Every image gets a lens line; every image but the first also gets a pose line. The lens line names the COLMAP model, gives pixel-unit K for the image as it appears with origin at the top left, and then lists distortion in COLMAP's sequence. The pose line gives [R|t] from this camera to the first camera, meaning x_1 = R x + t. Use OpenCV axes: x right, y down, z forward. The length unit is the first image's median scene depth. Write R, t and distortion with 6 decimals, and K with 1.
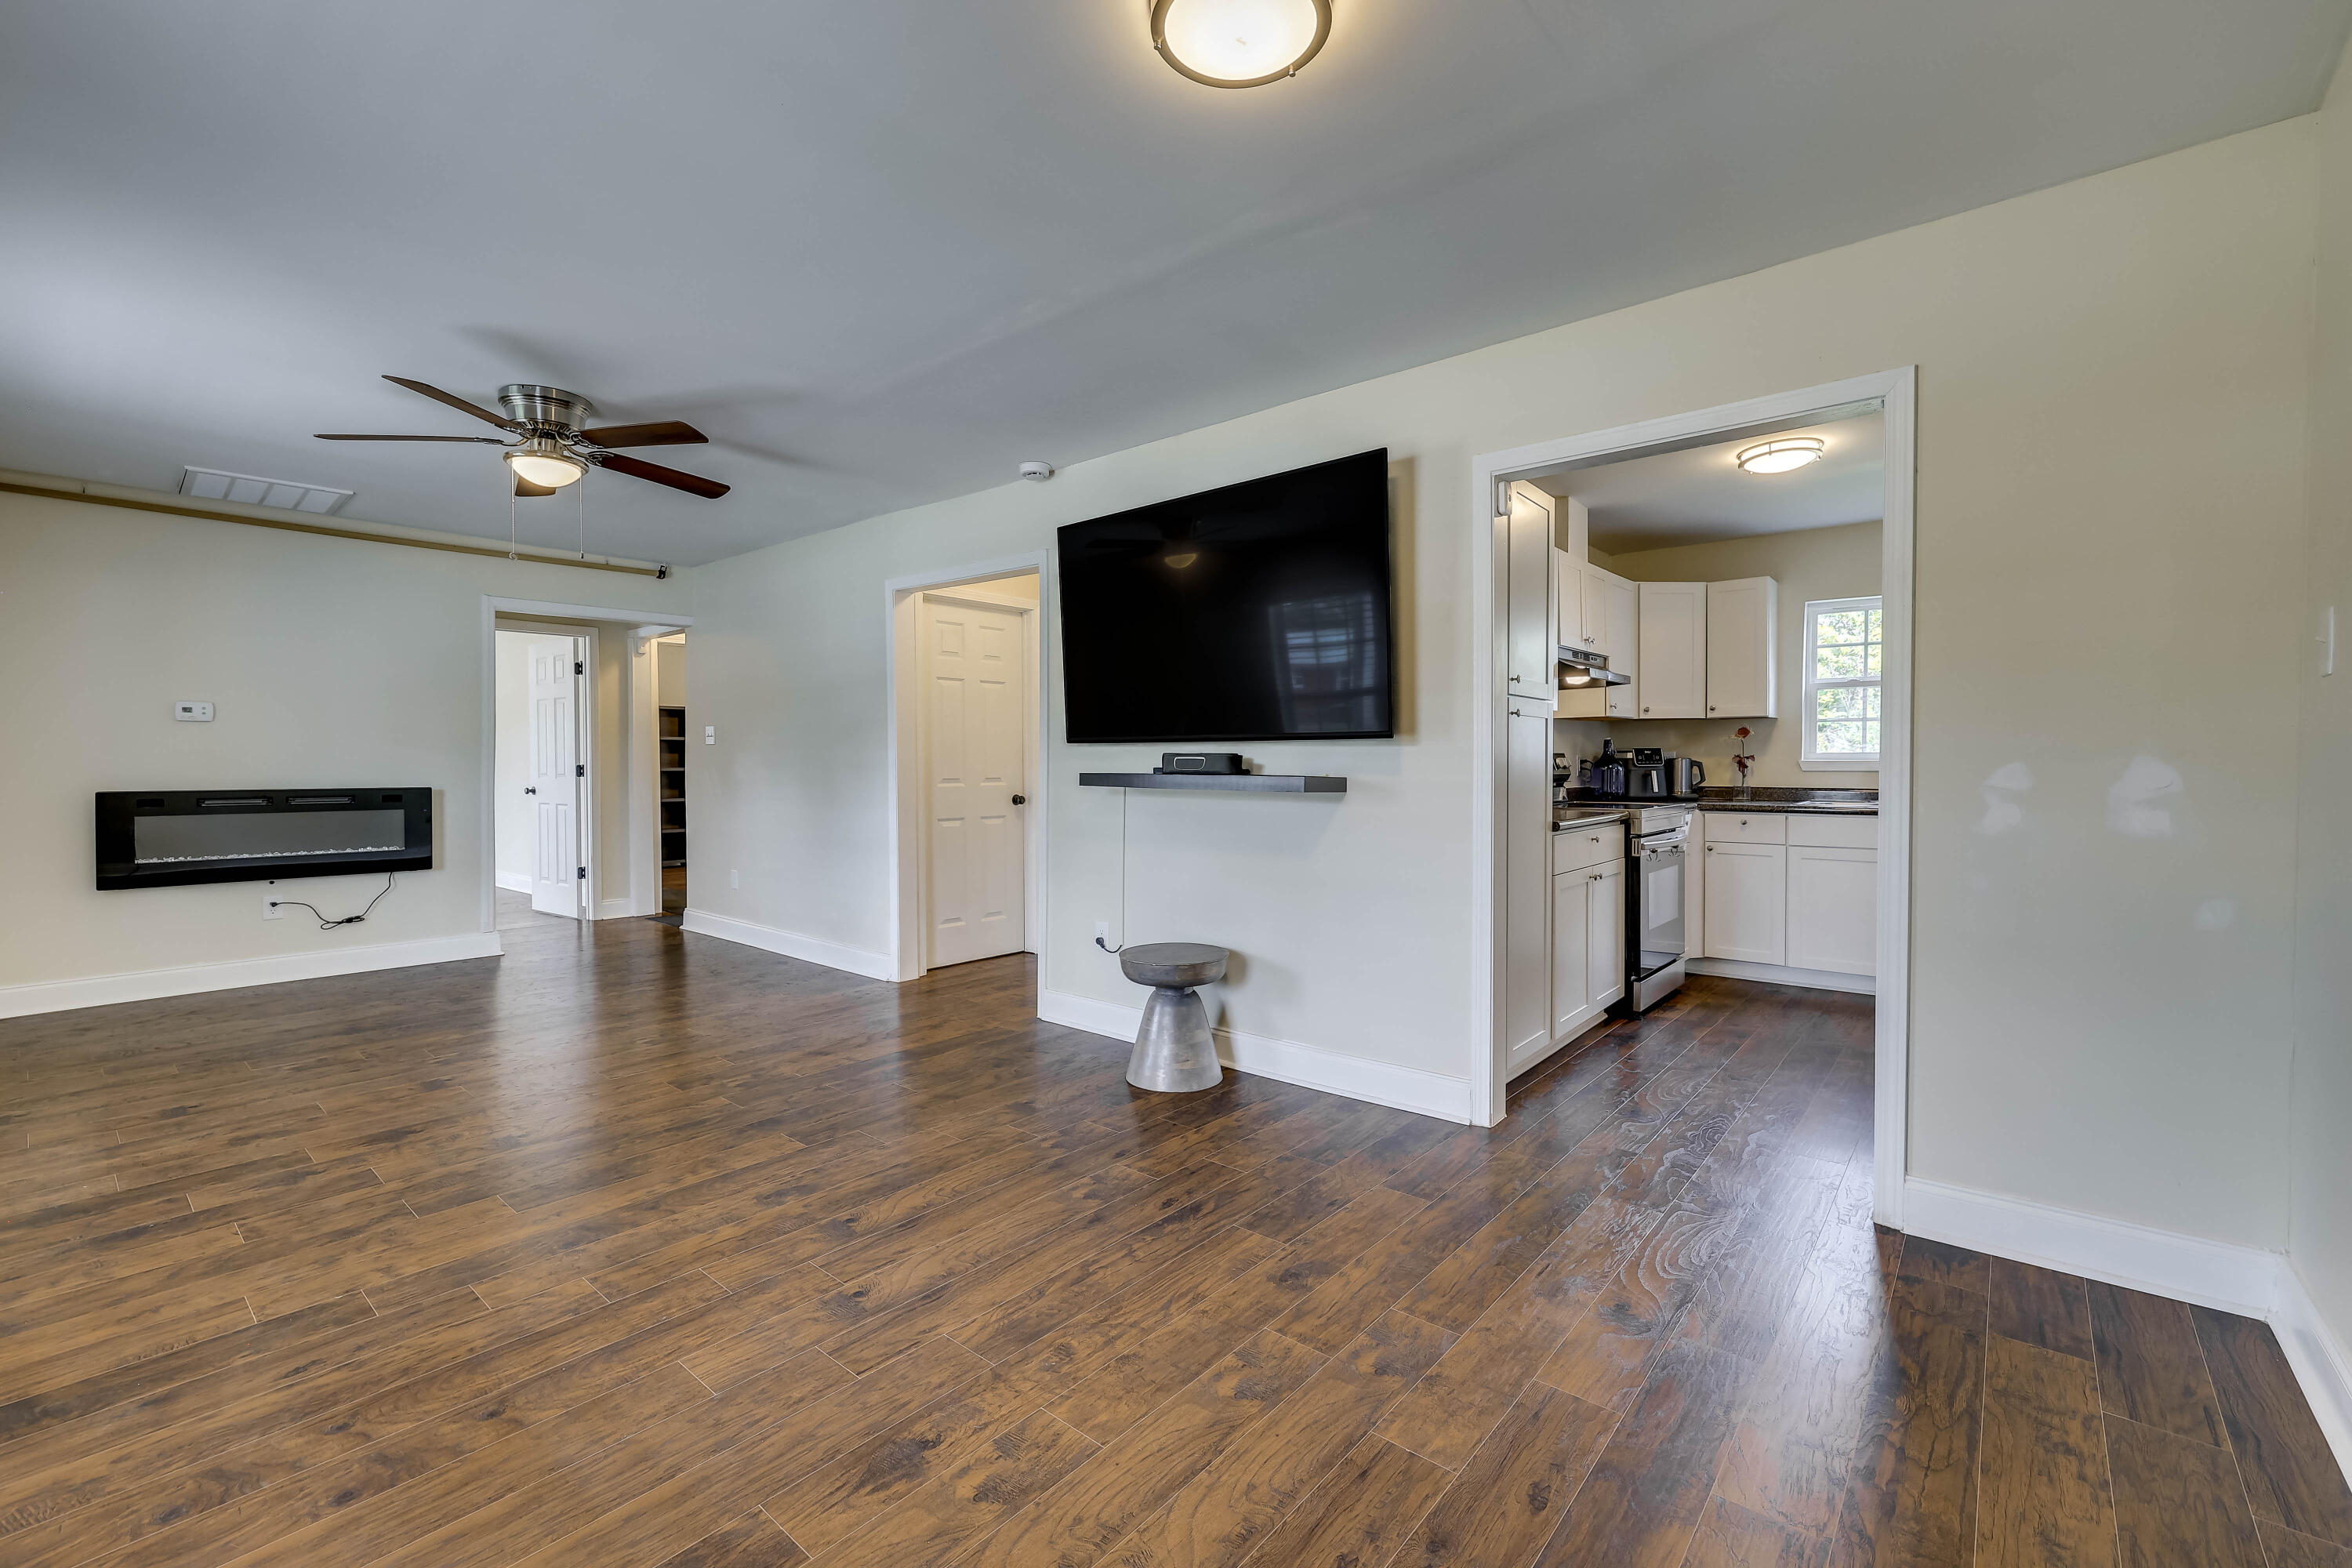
lens RADIAL K [[995.5, 0, 1173.2], [0, 995.5, 775.3], [0, 0, 1]] dist [0.002235, -0.000175]
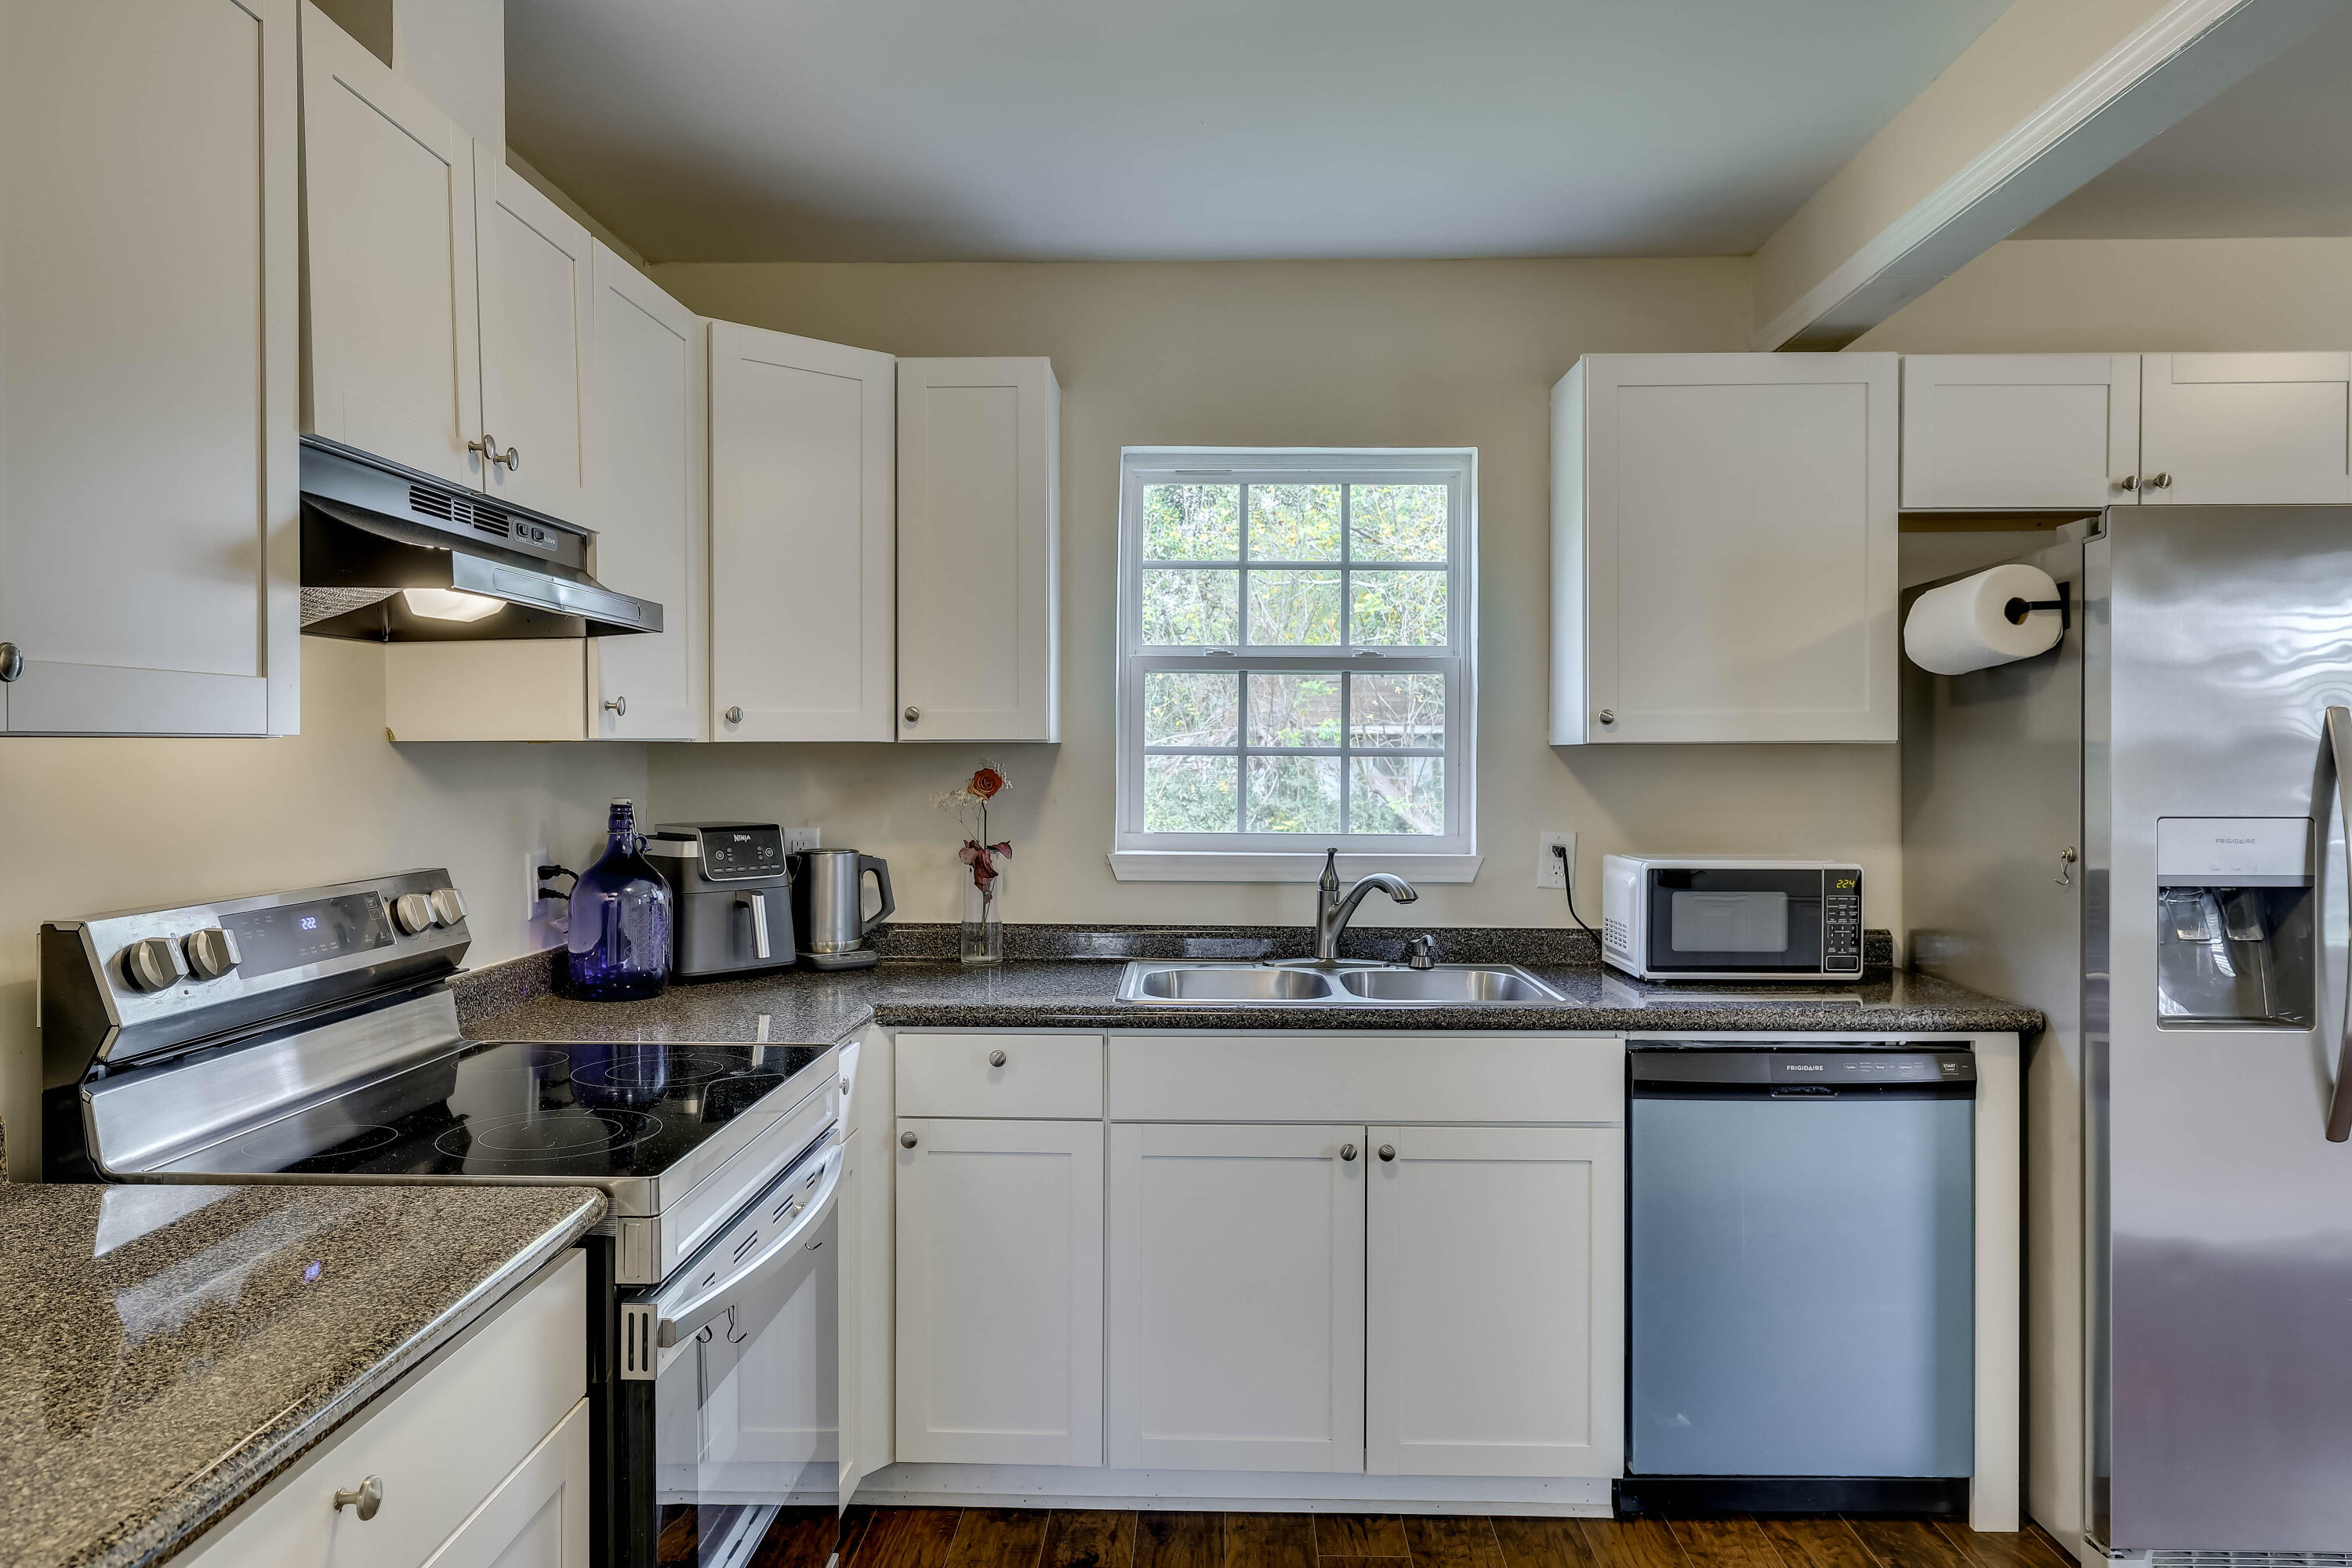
lens RADIAL K [[1591.8, 0, 1185.0], [0, 1591.8, 777.1], [0, 0, 1]] dist [0.005767, -0.002977]
pose [[0.778686, -0.003949, 0.627401, 0.284753], [0.005637, 0.999984, -0.000702, -0.048008], [-0.627388, 0.004084, 0.778696, 0.541799]]
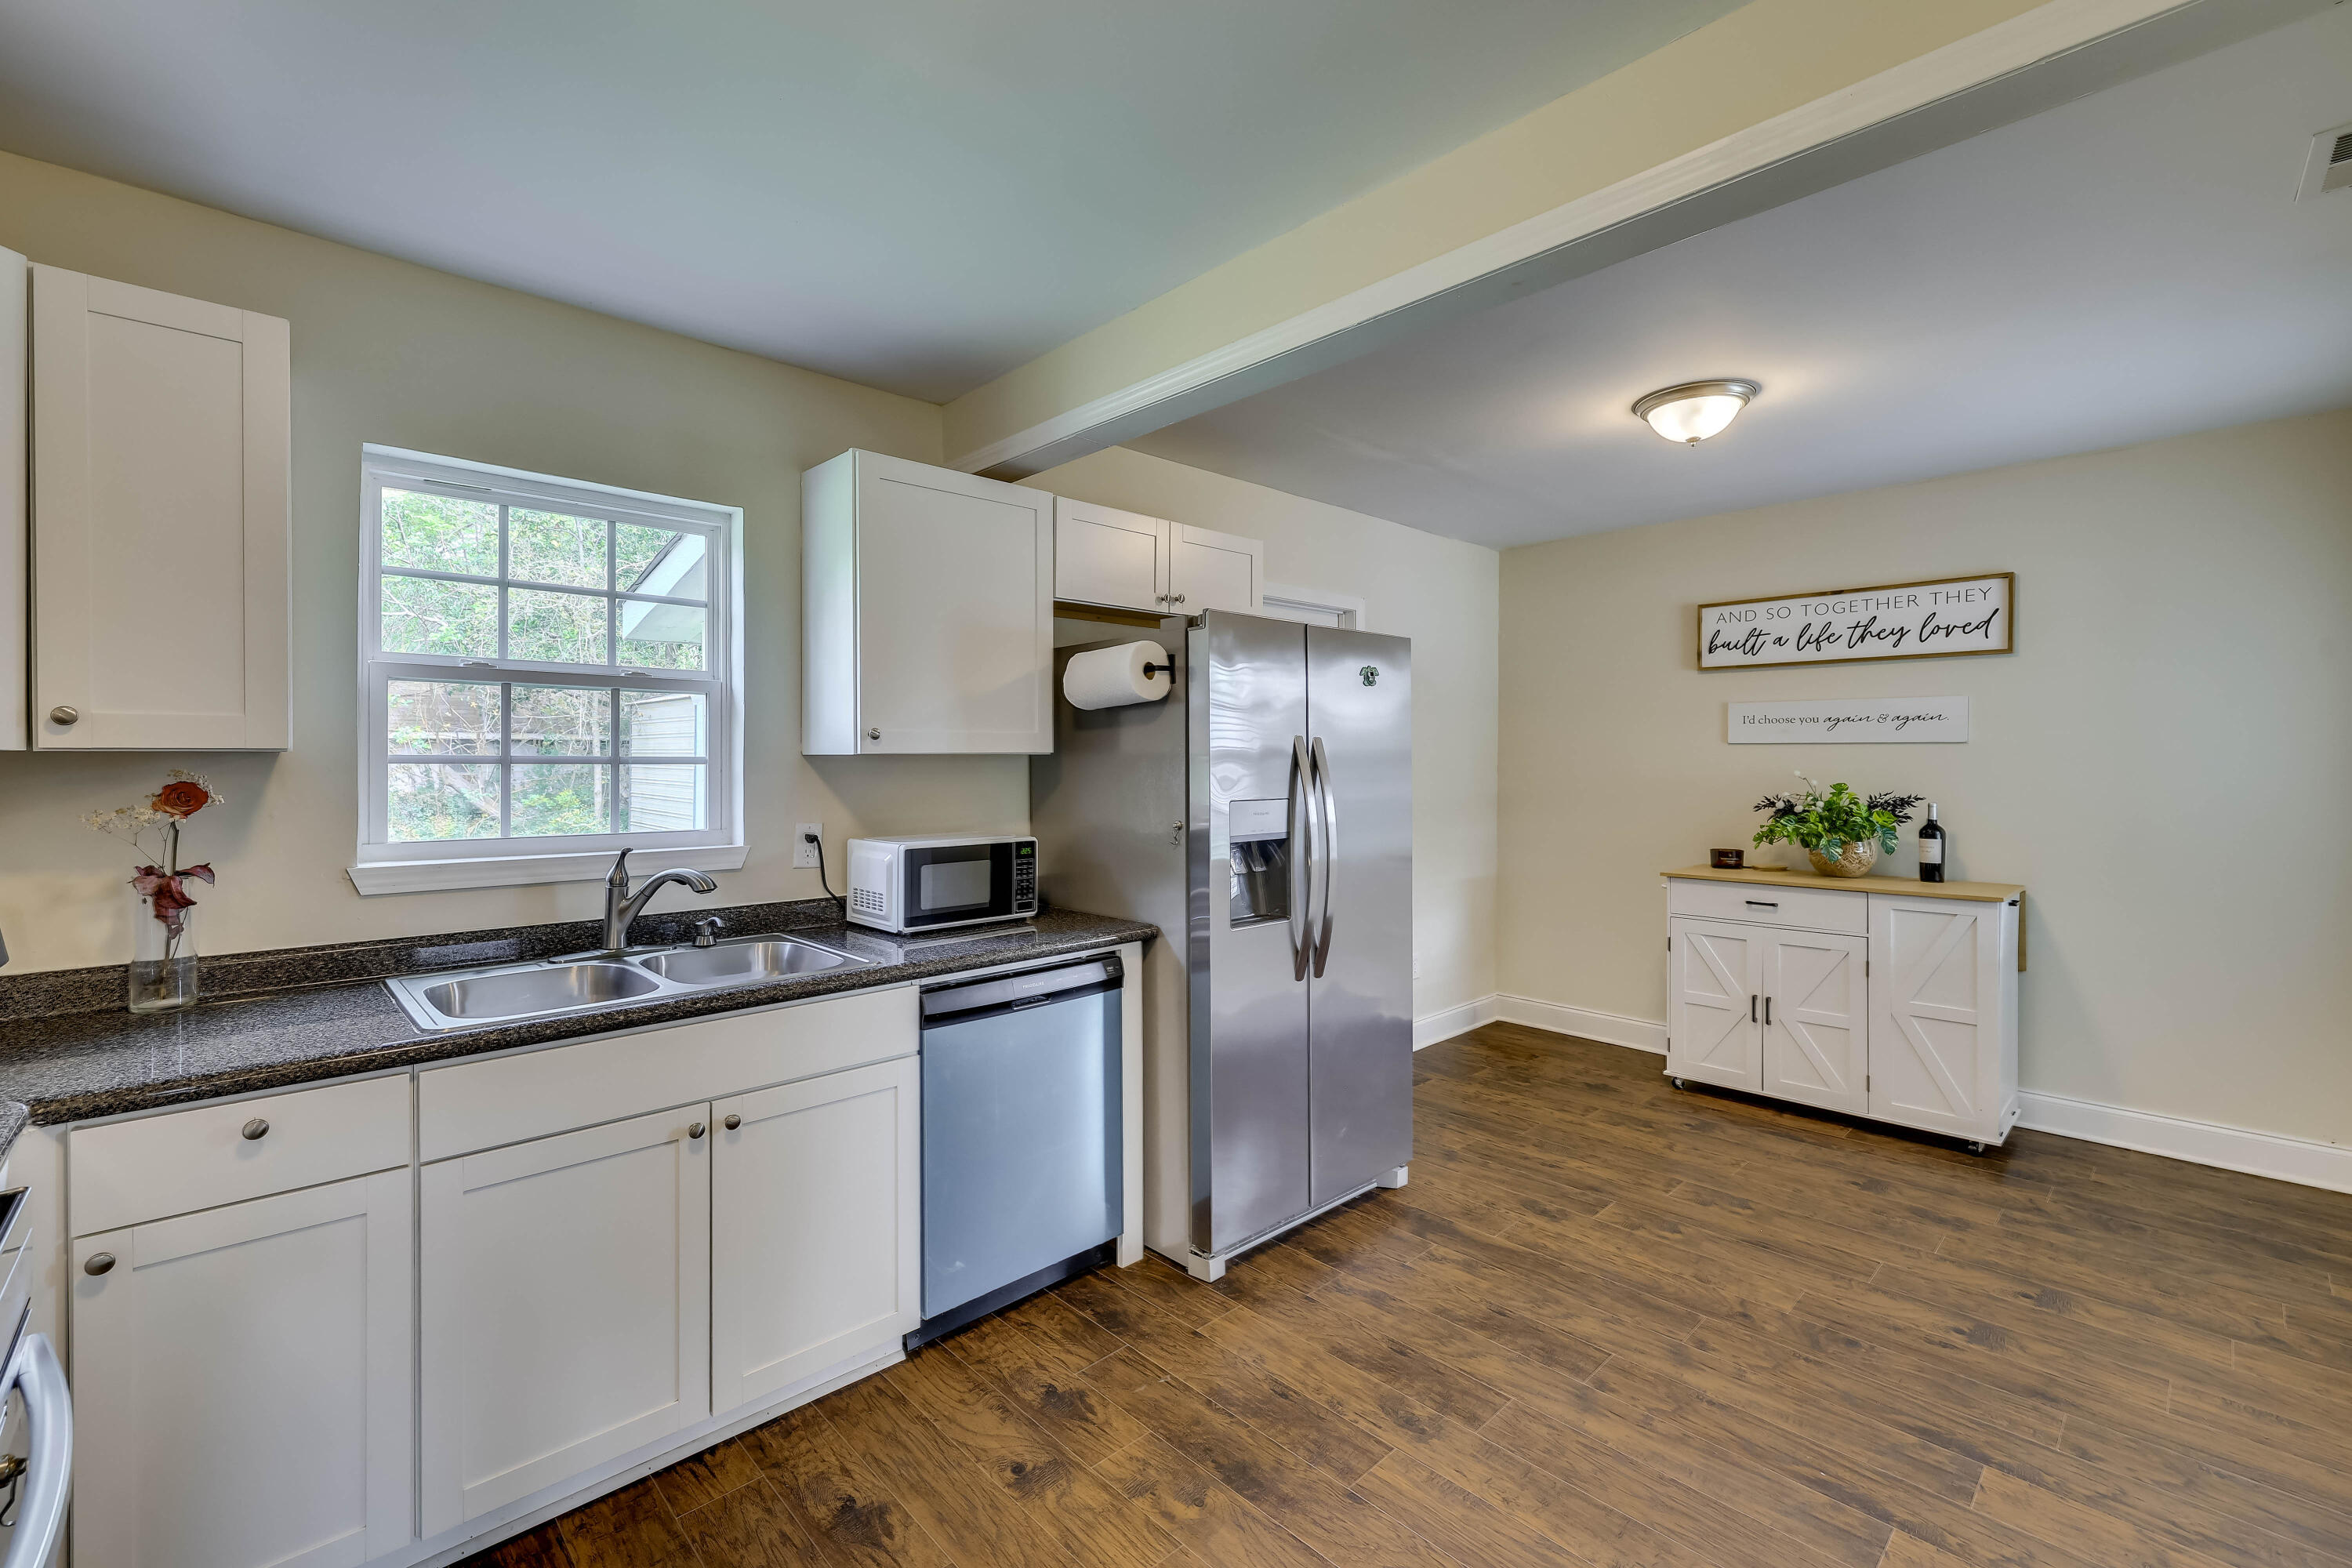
lens RADIAL K [[995.5, 0, 1179.8], [0, 995.5, 765.6], [0, 0, 1]] dist [0.002235, -0.000175]
pose [[0.114254, -0.005214, 0.993438, 0.322439], [0.012574, 0.999914, 0.003802, -0.054696], [-0.993372, 0.012057, 0.114310, 0.708852]]
